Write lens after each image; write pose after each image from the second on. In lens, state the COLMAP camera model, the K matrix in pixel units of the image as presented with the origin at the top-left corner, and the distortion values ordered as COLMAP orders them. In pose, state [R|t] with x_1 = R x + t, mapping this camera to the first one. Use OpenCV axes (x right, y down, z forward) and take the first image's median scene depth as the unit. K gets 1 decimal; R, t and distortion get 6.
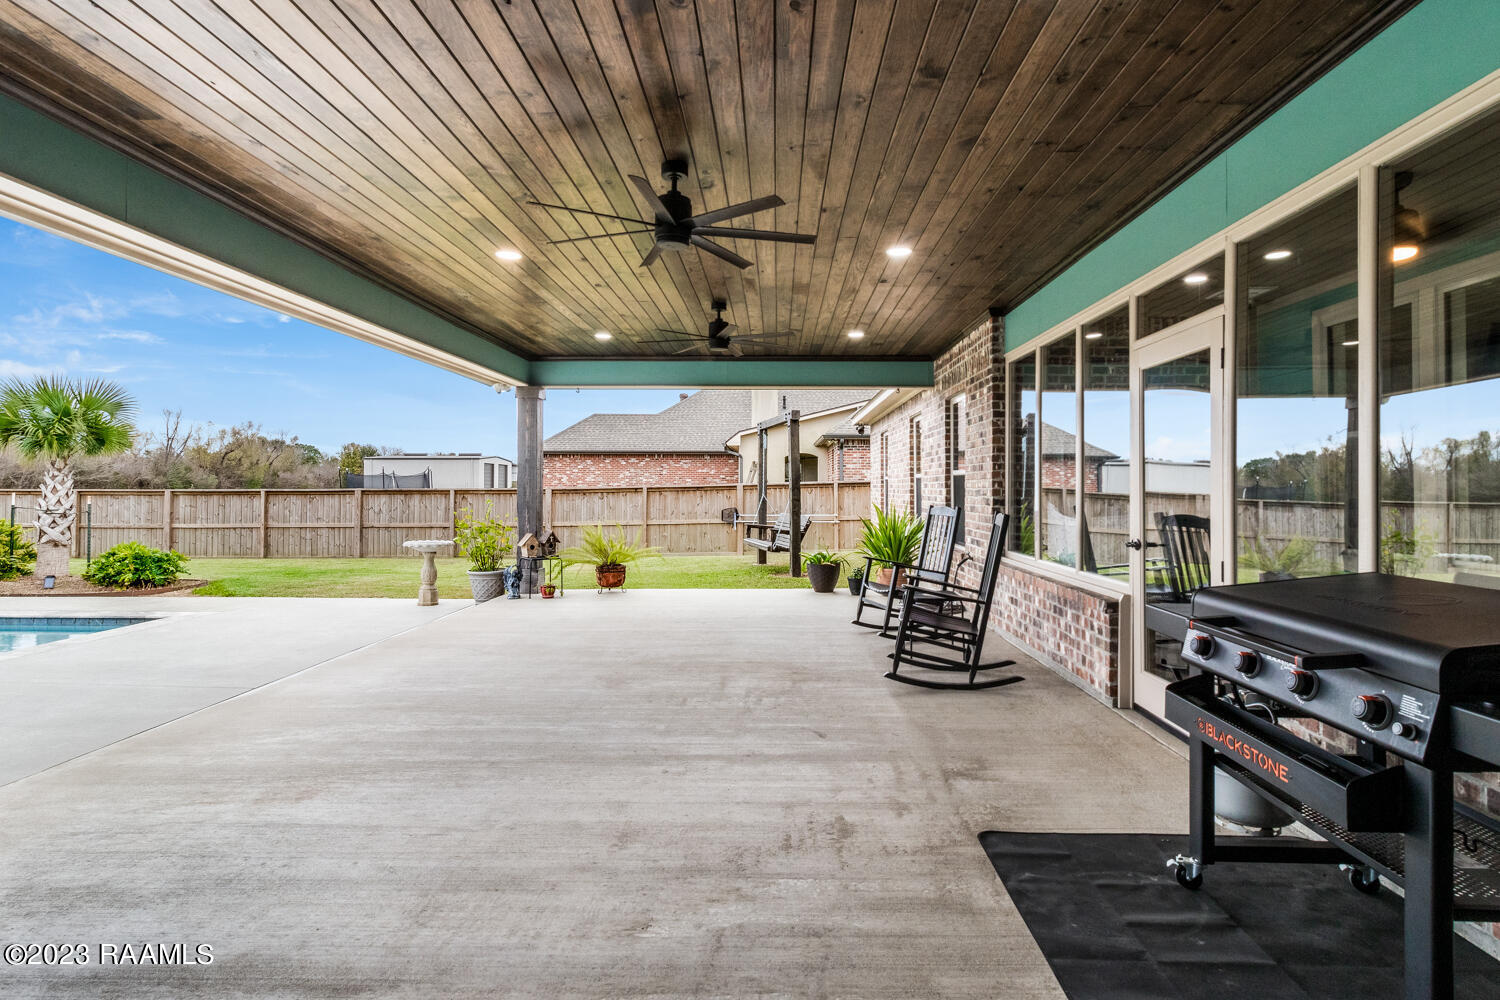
lens RADIAL K [[765.1, 0, 755.8], [0, 765.1, 480.6], [0, 0, 1]] dist [-0.000735, -0.000104]
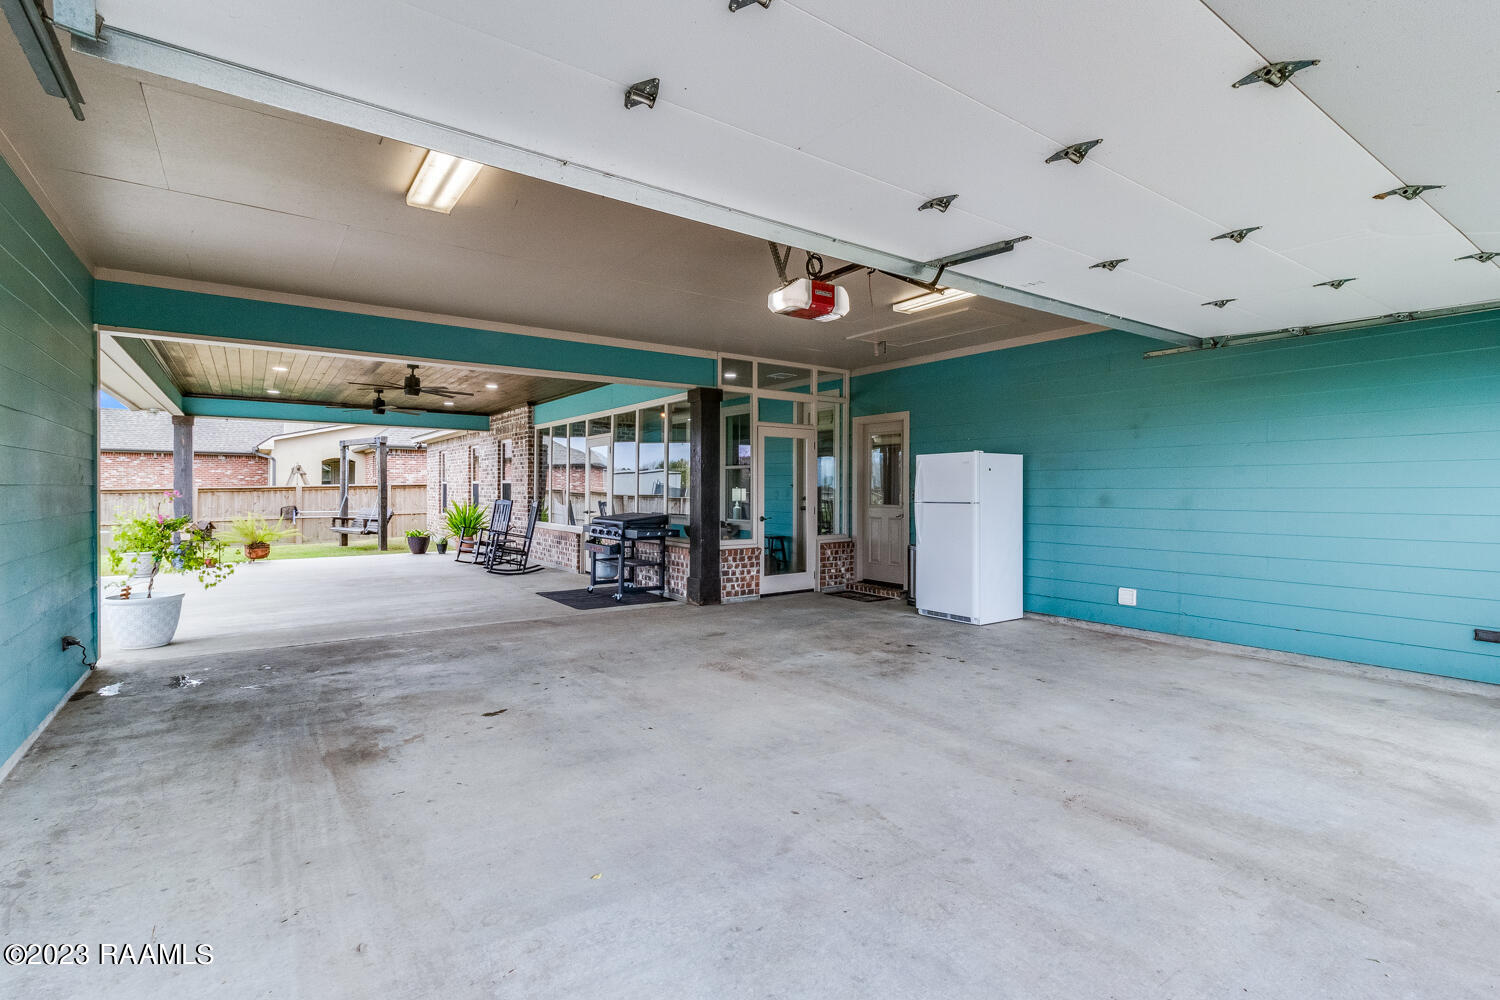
lens RADIAL K [[704.6, 0, 756.2], [0, 704.6, 481.0], [0, 0, 1]] dist [-0.000252, -0.000102]
pose [[0.796359, 0.008822, 0.604759, -0.259065], [-0.008465, 0.999958, -0.003441, -0.011213], [-0.604764, -0.002379, 0.796401, -0.653844]]
